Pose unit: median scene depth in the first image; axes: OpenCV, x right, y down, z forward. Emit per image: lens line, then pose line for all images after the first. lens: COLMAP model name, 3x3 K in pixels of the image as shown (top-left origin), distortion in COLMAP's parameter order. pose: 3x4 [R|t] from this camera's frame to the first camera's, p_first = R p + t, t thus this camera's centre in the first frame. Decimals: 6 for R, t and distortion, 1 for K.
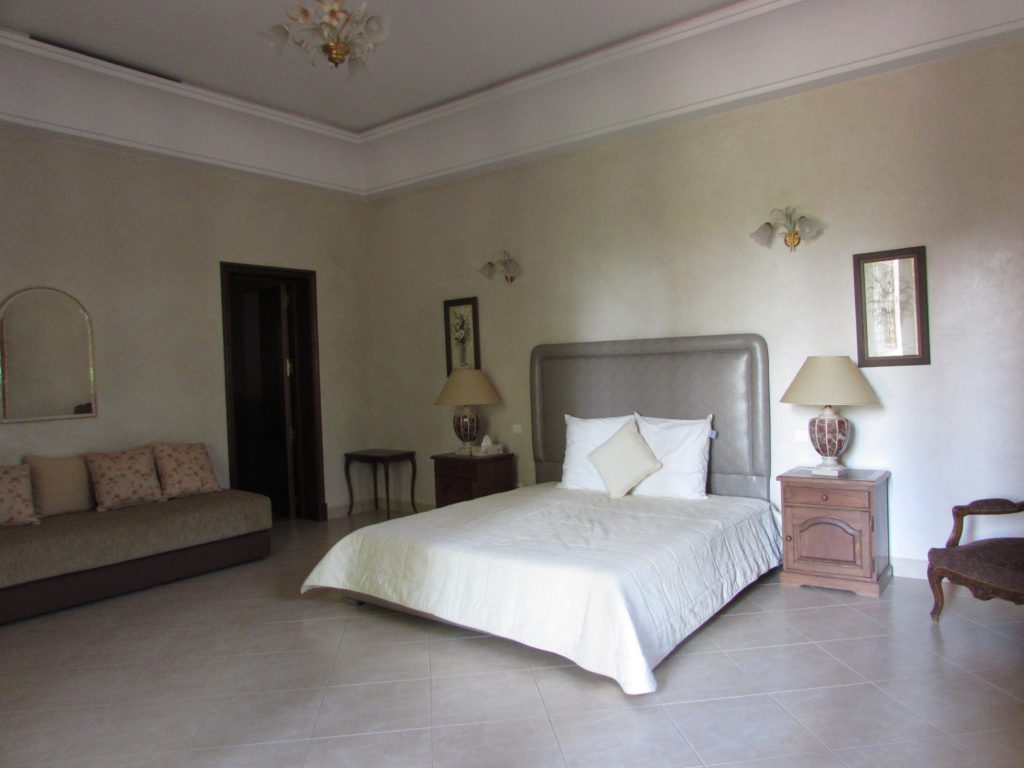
lens RADIAL K [[697.2, 0, 513.7], [0, 697.2, 350.2], [0, 0, 1]] dist [0.073777, 0.001222]
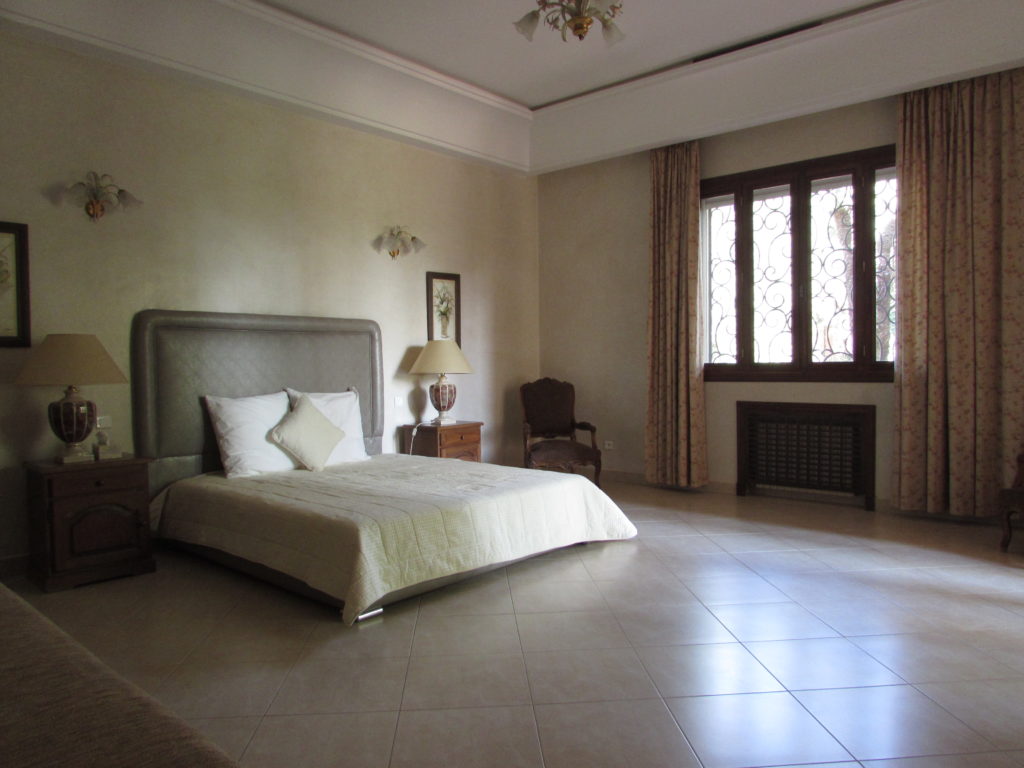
lens RADIAL K [[714.3, 0, 510.5], [0, 714.3, 383.1], [0, 0, 1]] dist [-0.031174, 0.009182]
pose [[0.100753, -0.016763, 0.994770, -0.908608], [-0.044091, 0.998801, 0.021297, 0.050415], [-0.993934, -0.046006, 0.099893, 0.651024]]
